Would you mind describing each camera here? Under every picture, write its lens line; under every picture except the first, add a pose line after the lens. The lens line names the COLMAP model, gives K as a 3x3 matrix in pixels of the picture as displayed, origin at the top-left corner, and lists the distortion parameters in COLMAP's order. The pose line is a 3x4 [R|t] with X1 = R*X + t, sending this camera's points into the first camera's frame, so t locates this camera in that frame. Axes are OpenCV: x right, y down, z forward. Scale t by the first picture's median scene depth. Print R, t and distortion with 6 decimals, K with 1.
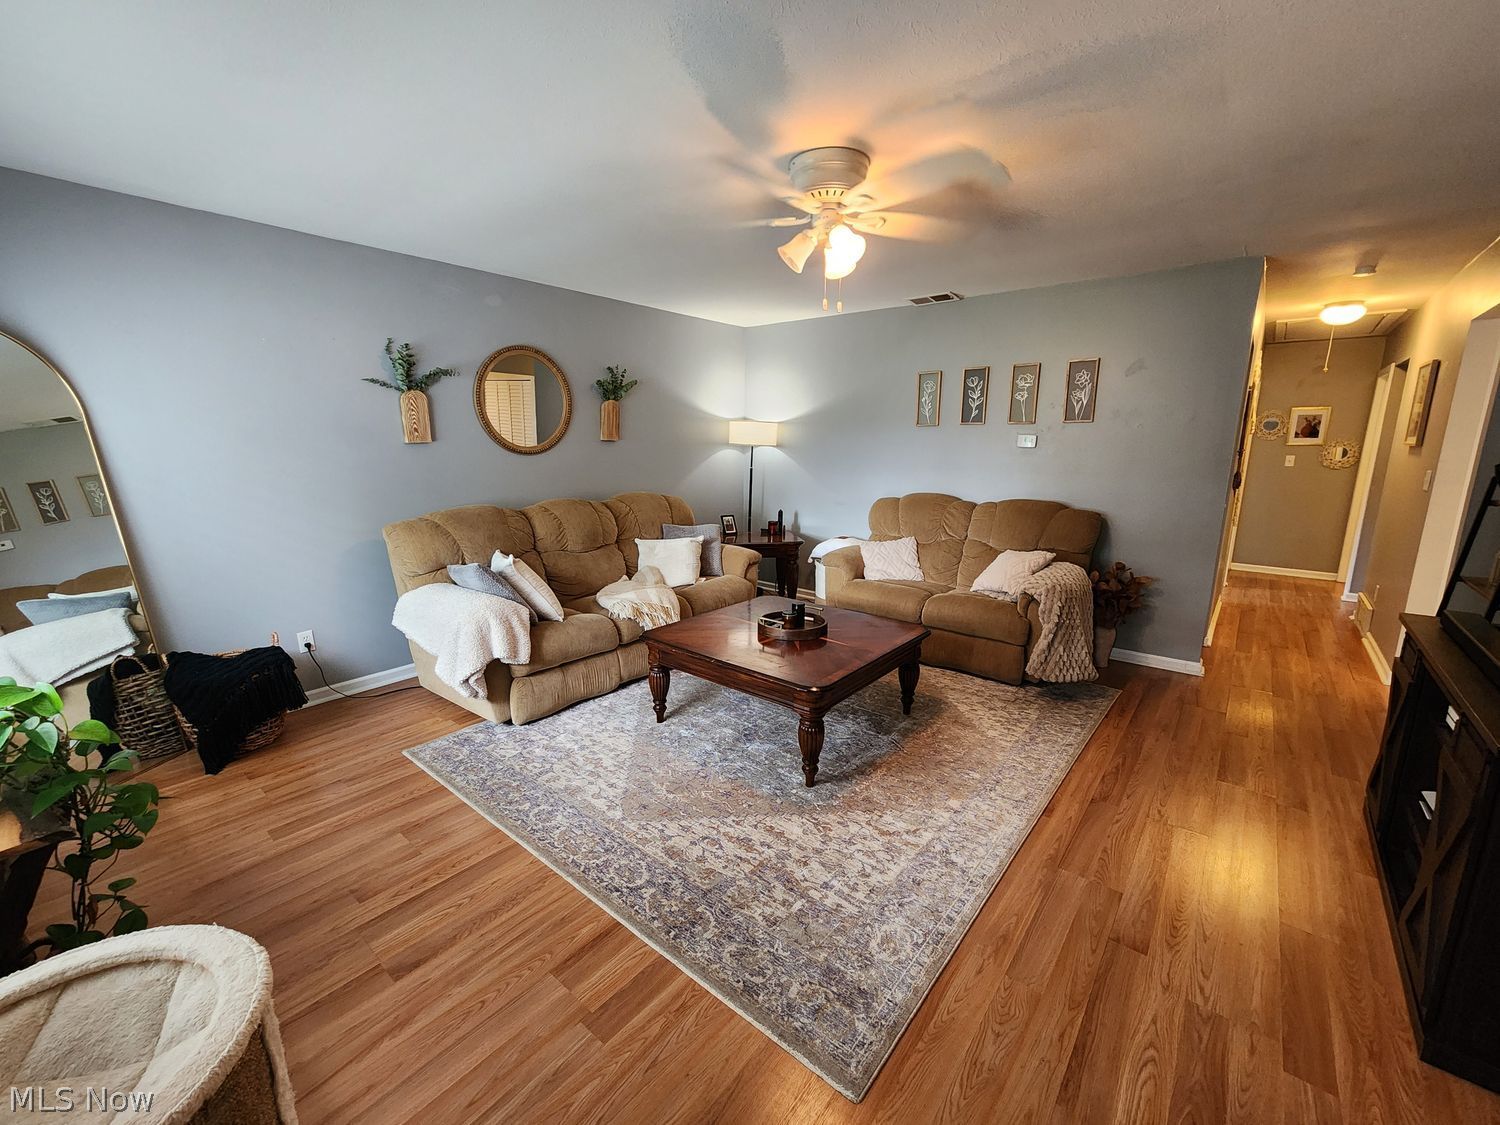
lens RADIAL K [[618.2, 0, 756.3], [0, 618.2, 563.3], [0, 0, 1]] dist [0.003348, 0.000384]
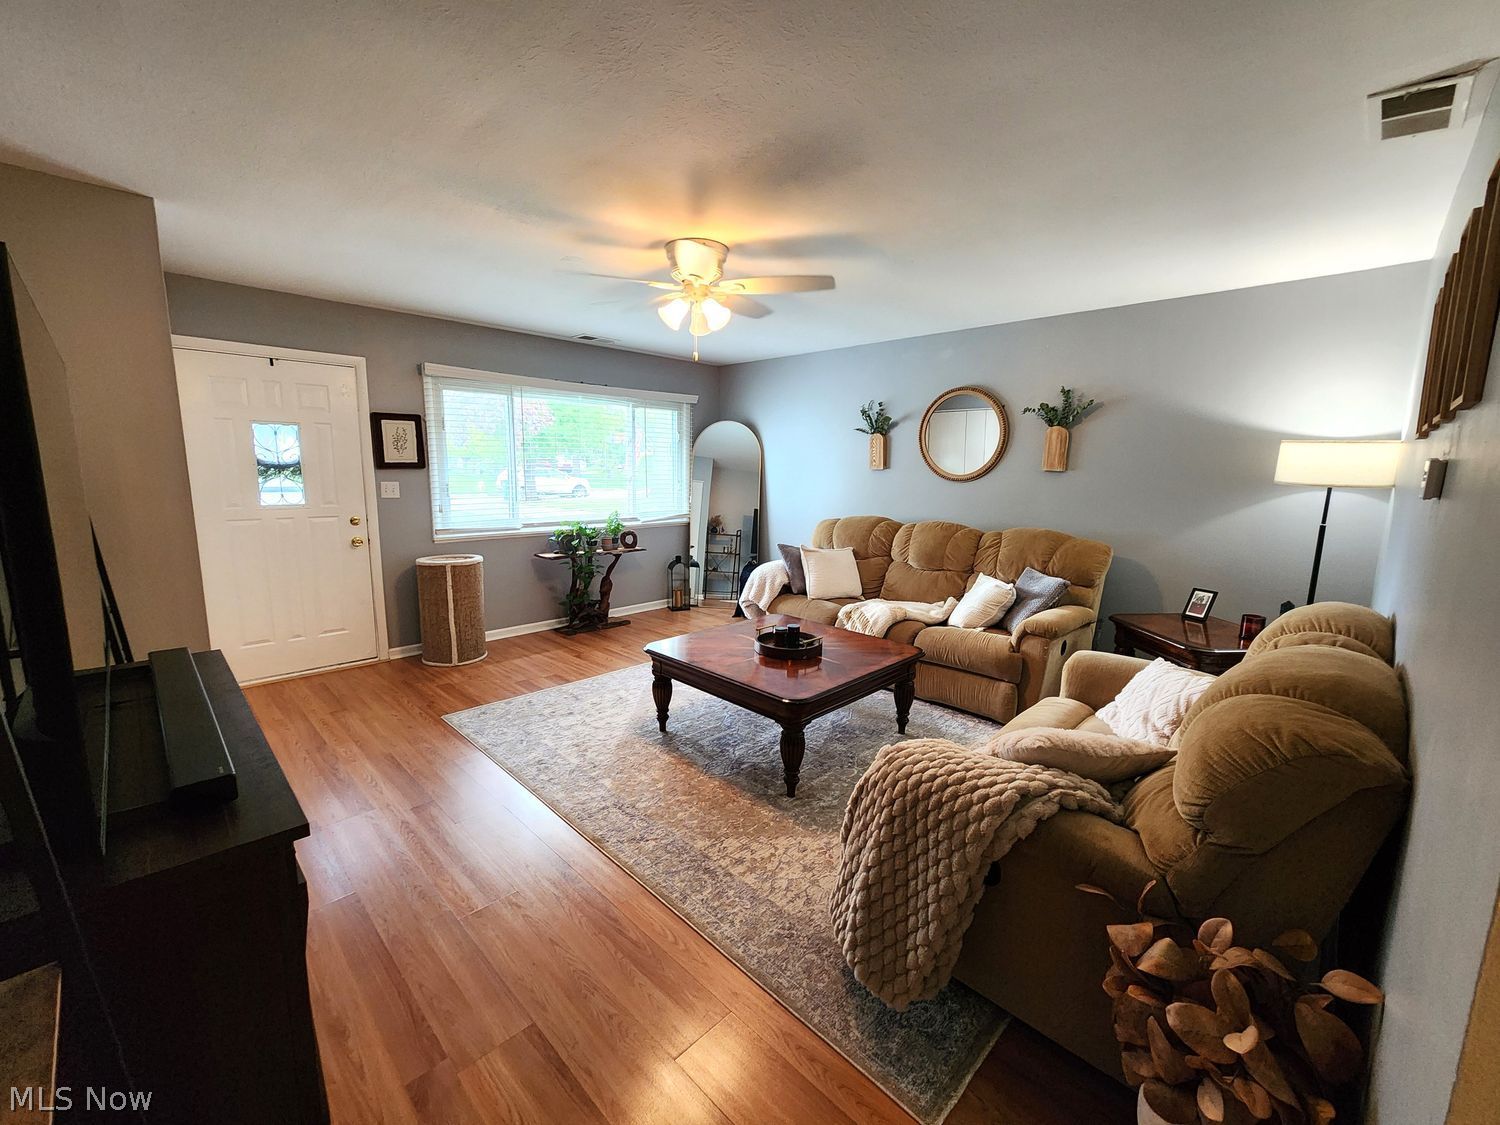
lens RADIAL K [[618.2, 0, 756.7], [0, 618.2, 557.4], [0, 0, 1]] dist [0.003348, 0.000384]
pose [[-0.087291, 0.146854, -0.985299, 0.799535], [-0.209080, 0.964344, 0.162254, -0.149734], [0.973995, 0.220170, -0.053474, 0.731839]]
